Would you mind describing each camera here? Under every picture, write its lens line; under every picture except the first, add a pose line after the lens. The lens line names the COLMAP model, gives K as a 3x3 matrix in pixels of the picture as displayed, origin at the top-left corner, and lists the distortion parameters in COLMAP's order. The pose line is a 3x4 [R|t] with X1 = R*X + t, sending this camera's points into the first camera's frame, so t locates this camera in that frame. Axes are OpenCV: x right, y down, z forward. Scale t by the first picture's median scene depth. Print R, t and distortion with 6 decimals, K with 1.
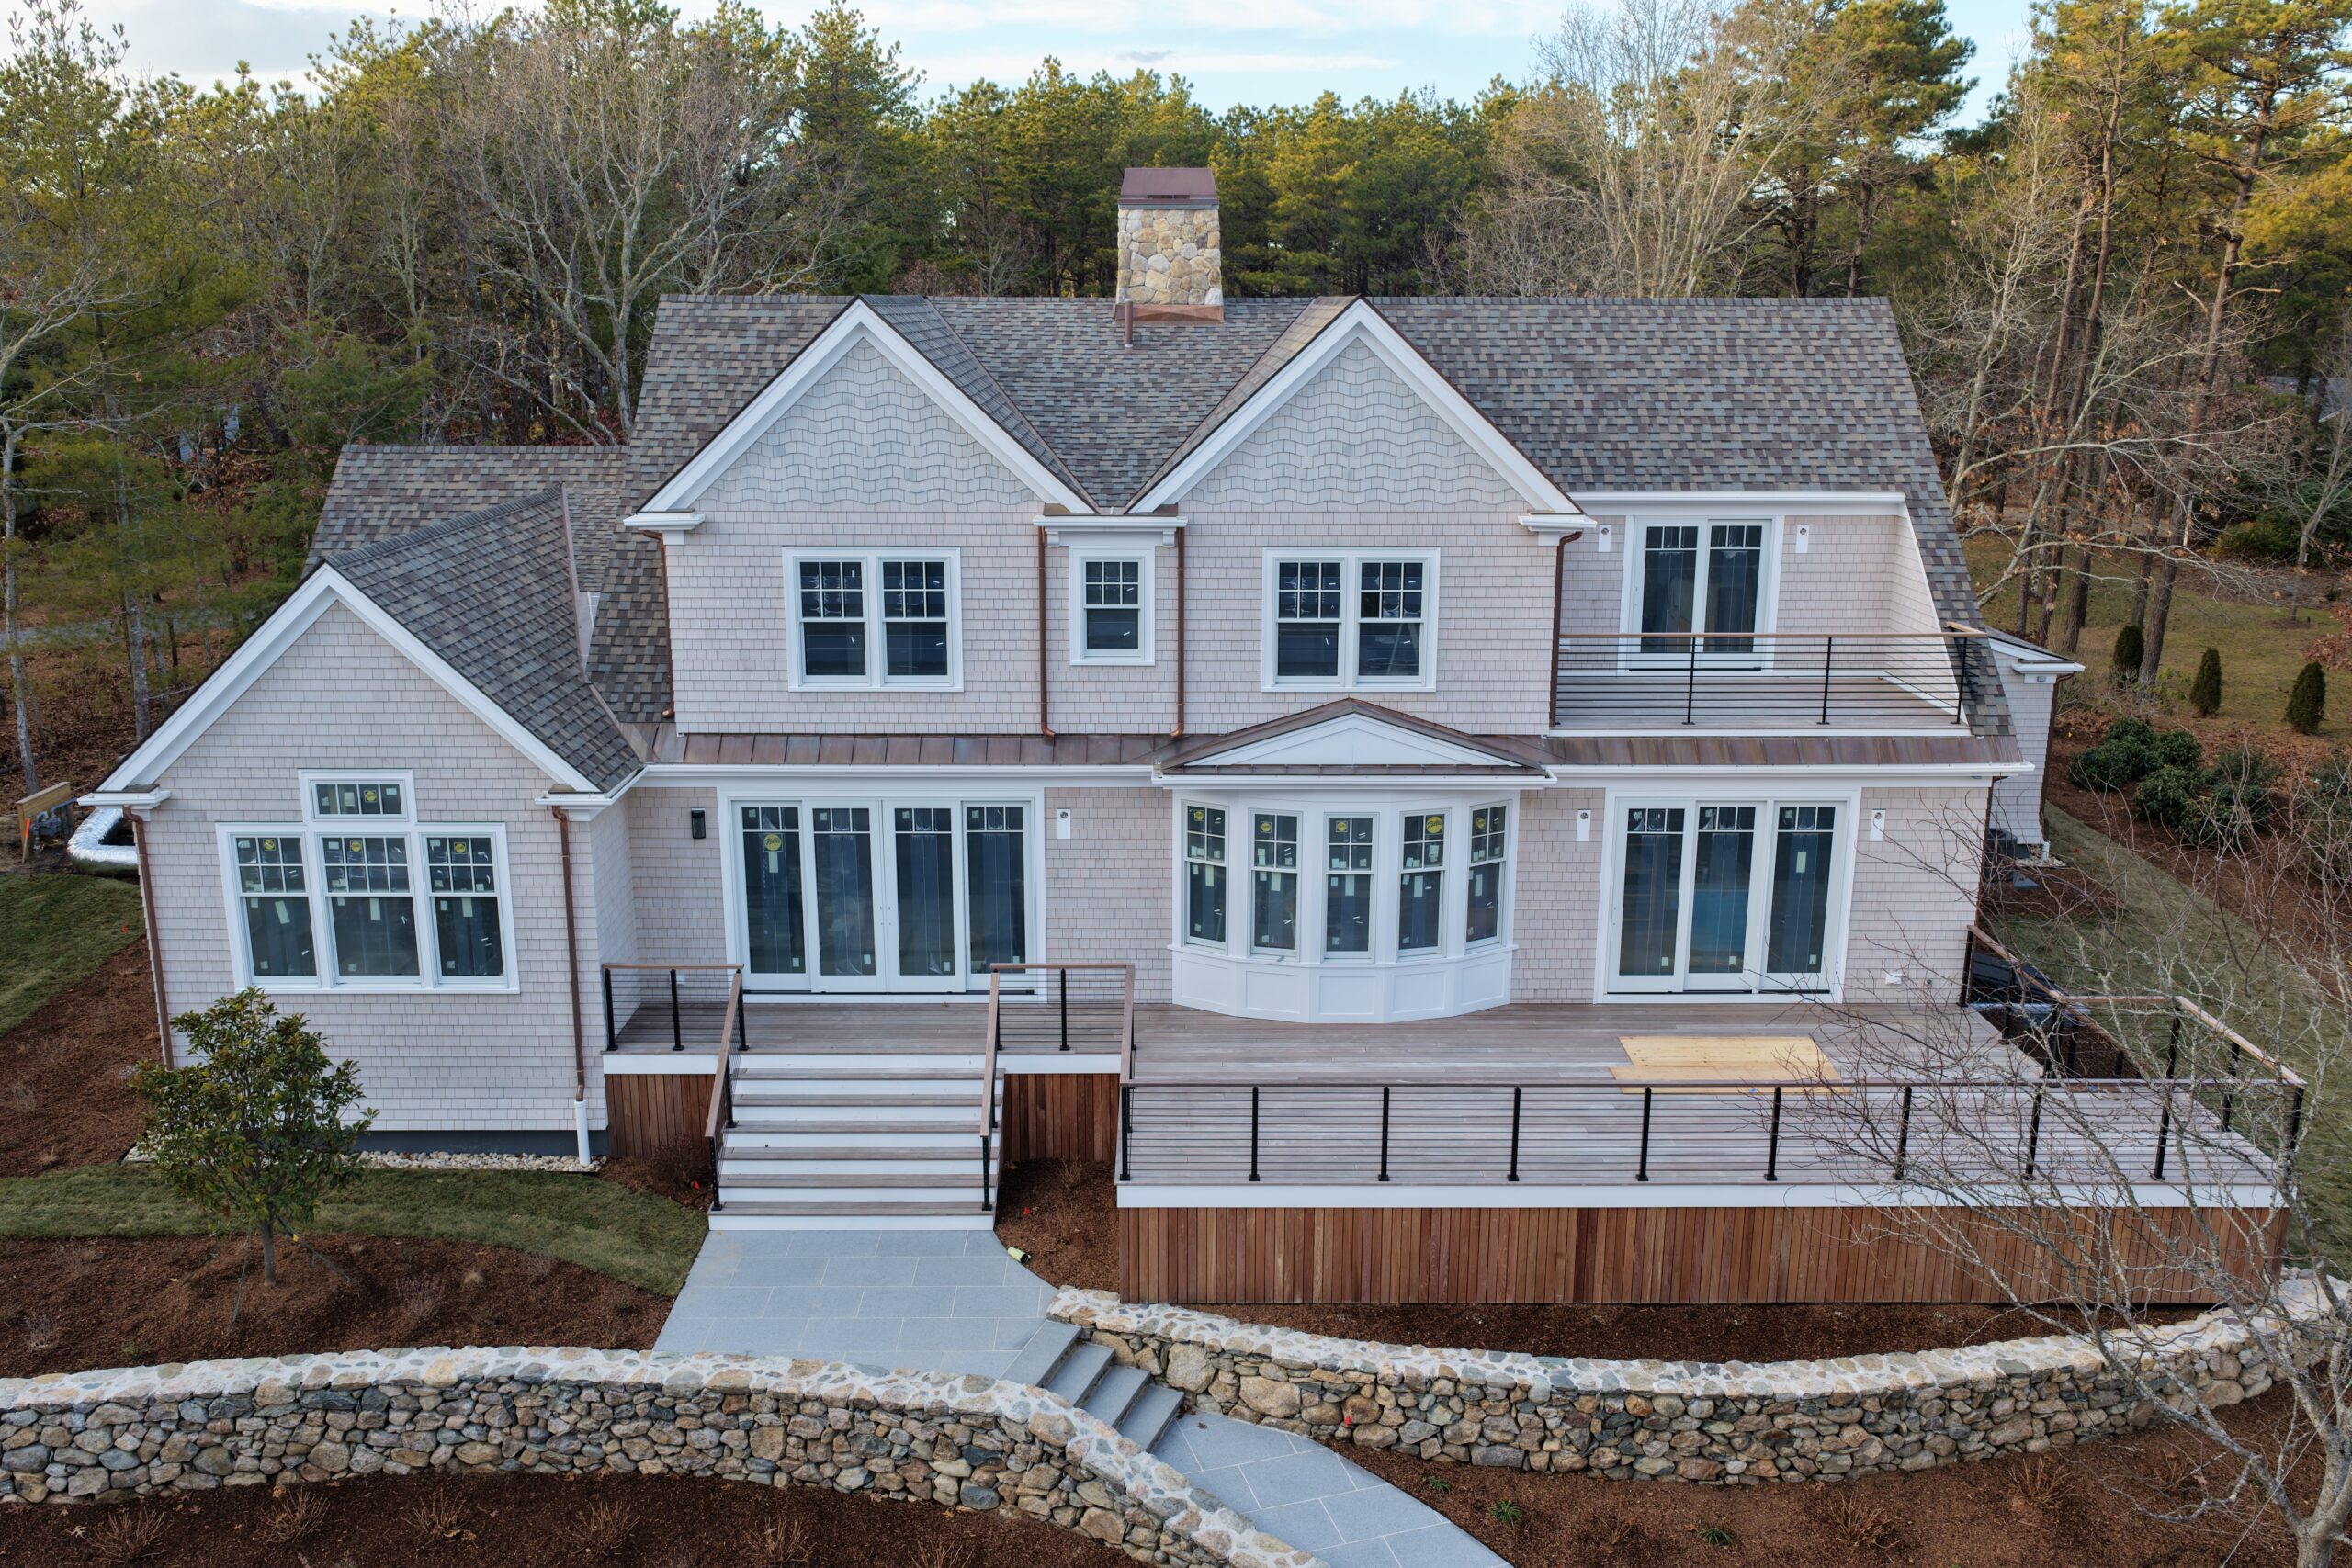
lens RADIAL K [[1945.9, 0, 1175.2], [0, 1945.9, 790.3], [0, 0, 1]] dist [-0.006160, 0.018210]
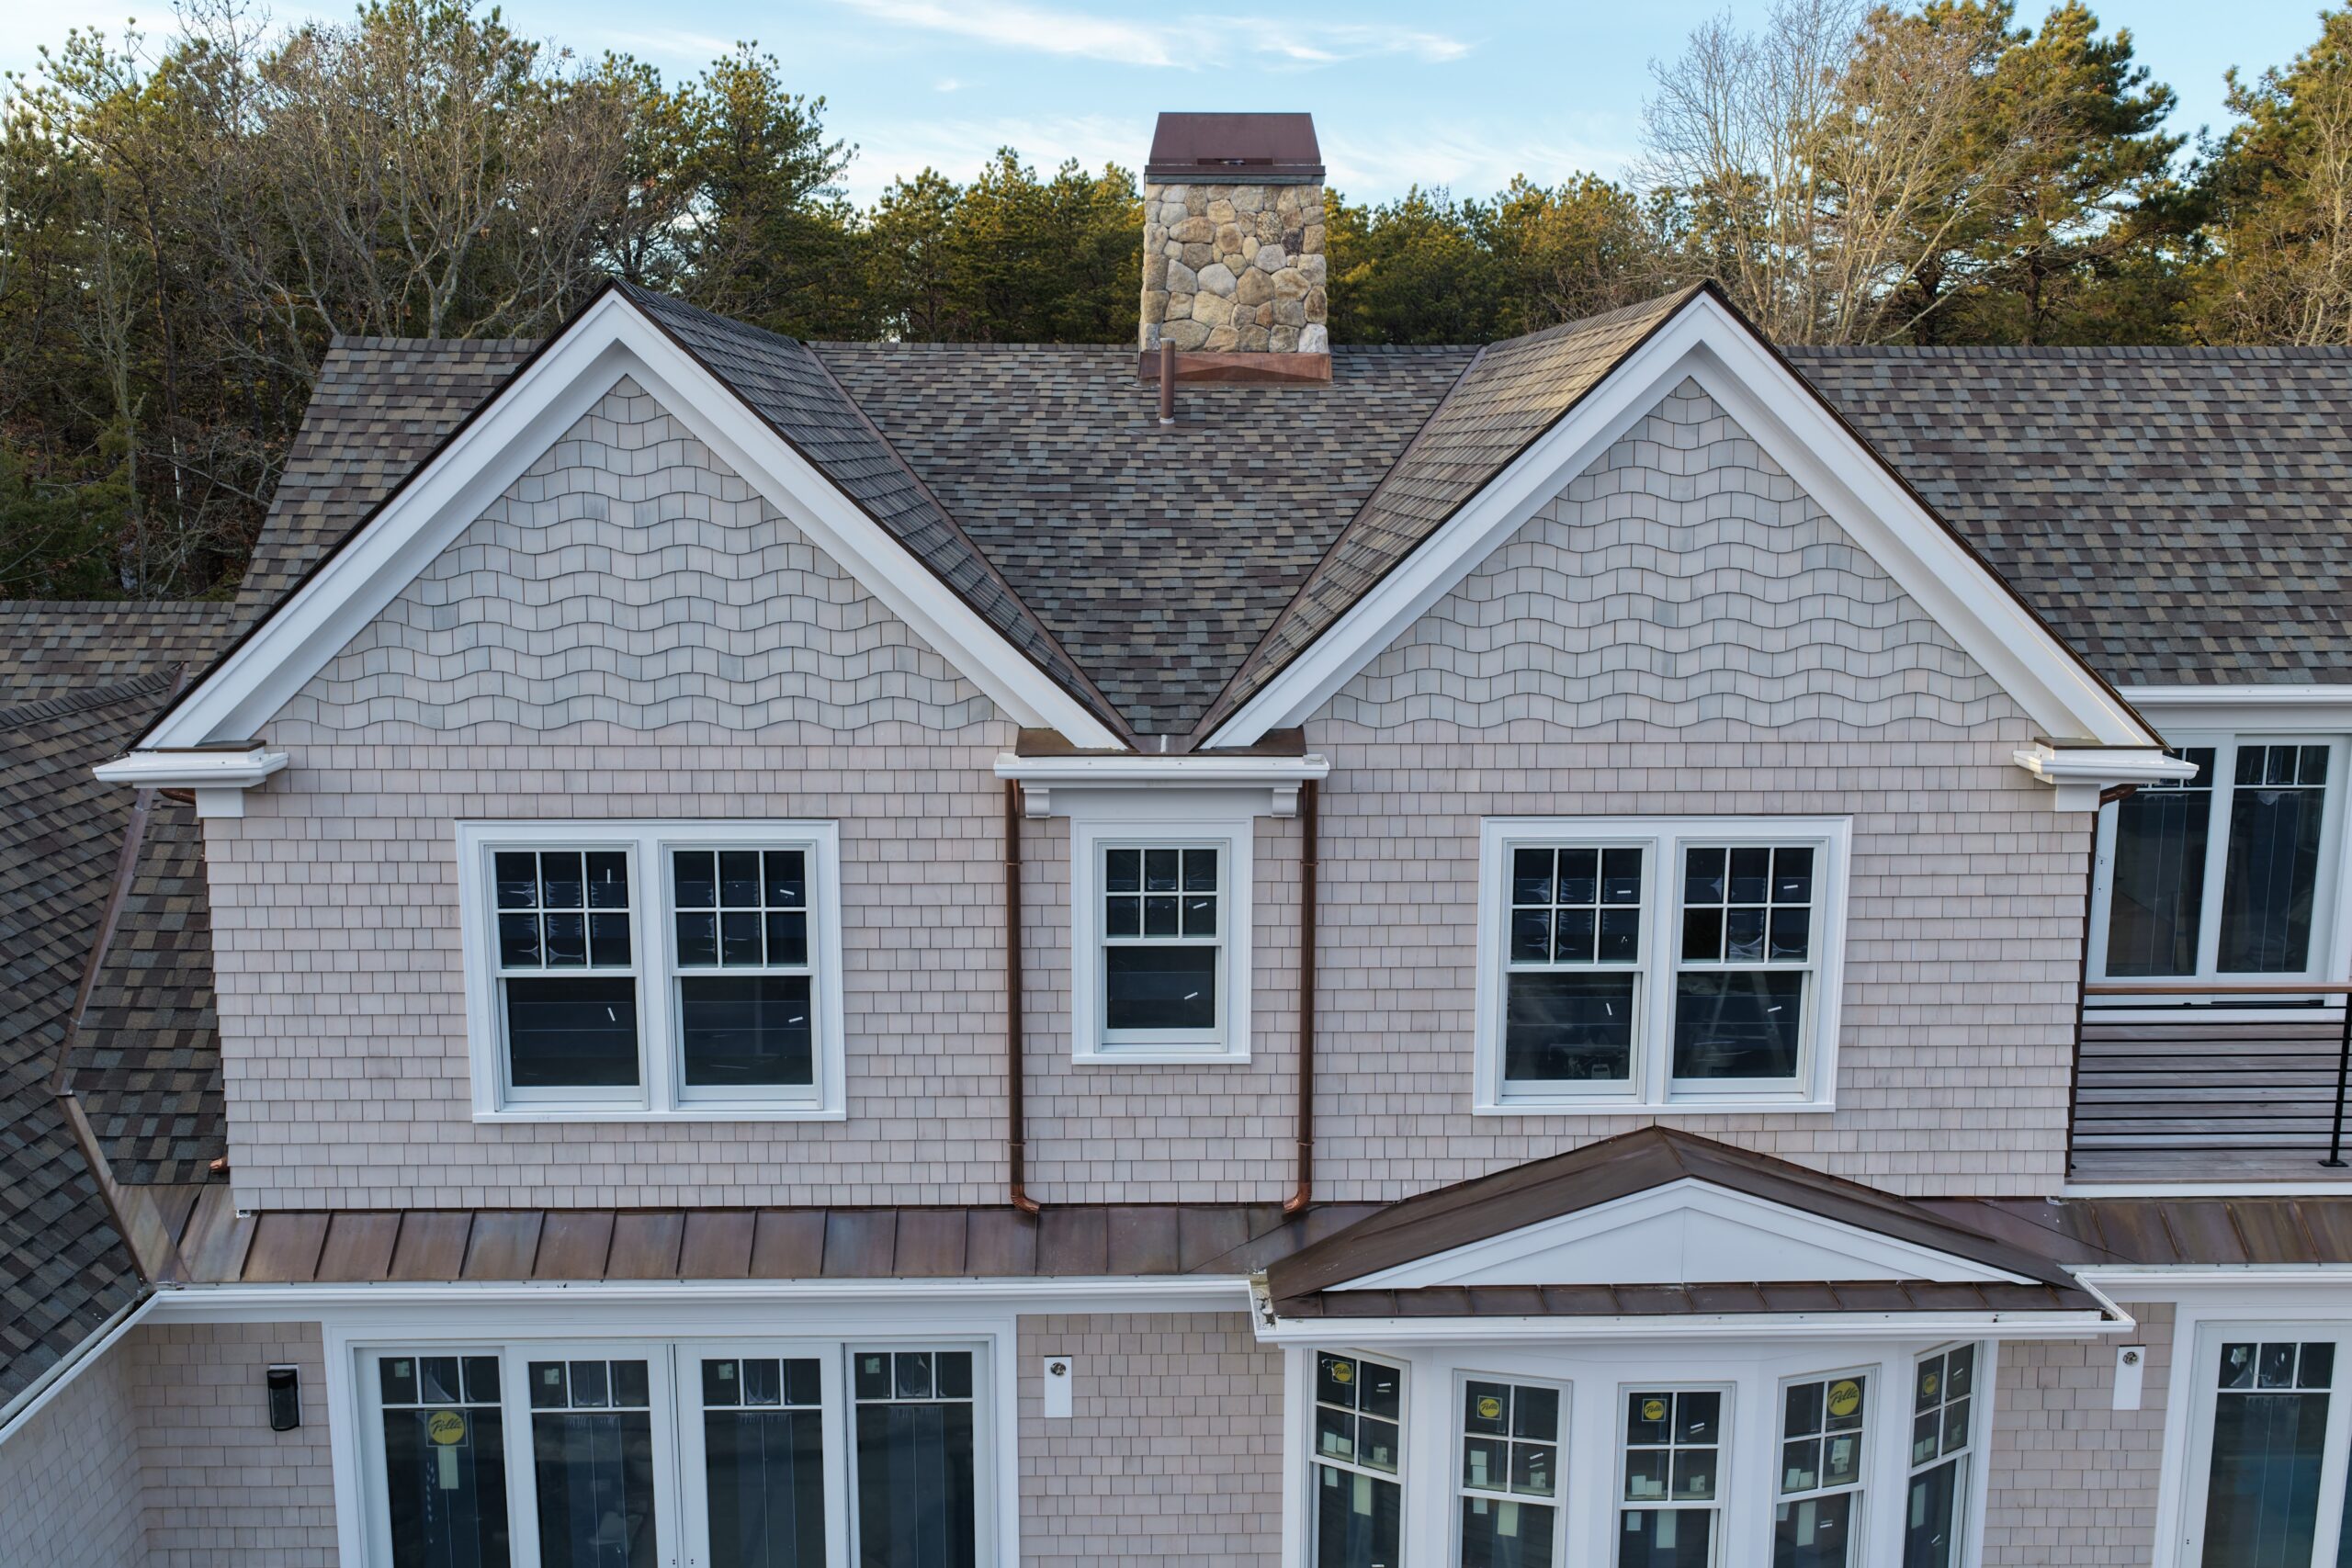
lens RADIAL K [[1945.9, 0, 1175.2], [0, 1945.9, 790.3], [0, 0, 1]] dist [-0.006160, 0.018210]
pose [[0.999714, -0.003455, 0.023656, -0.039434], [0.005173, 0.997320, -0.072973, -0.094903], [-0.023341, 0.073075, 0.997053, 0.516215]]
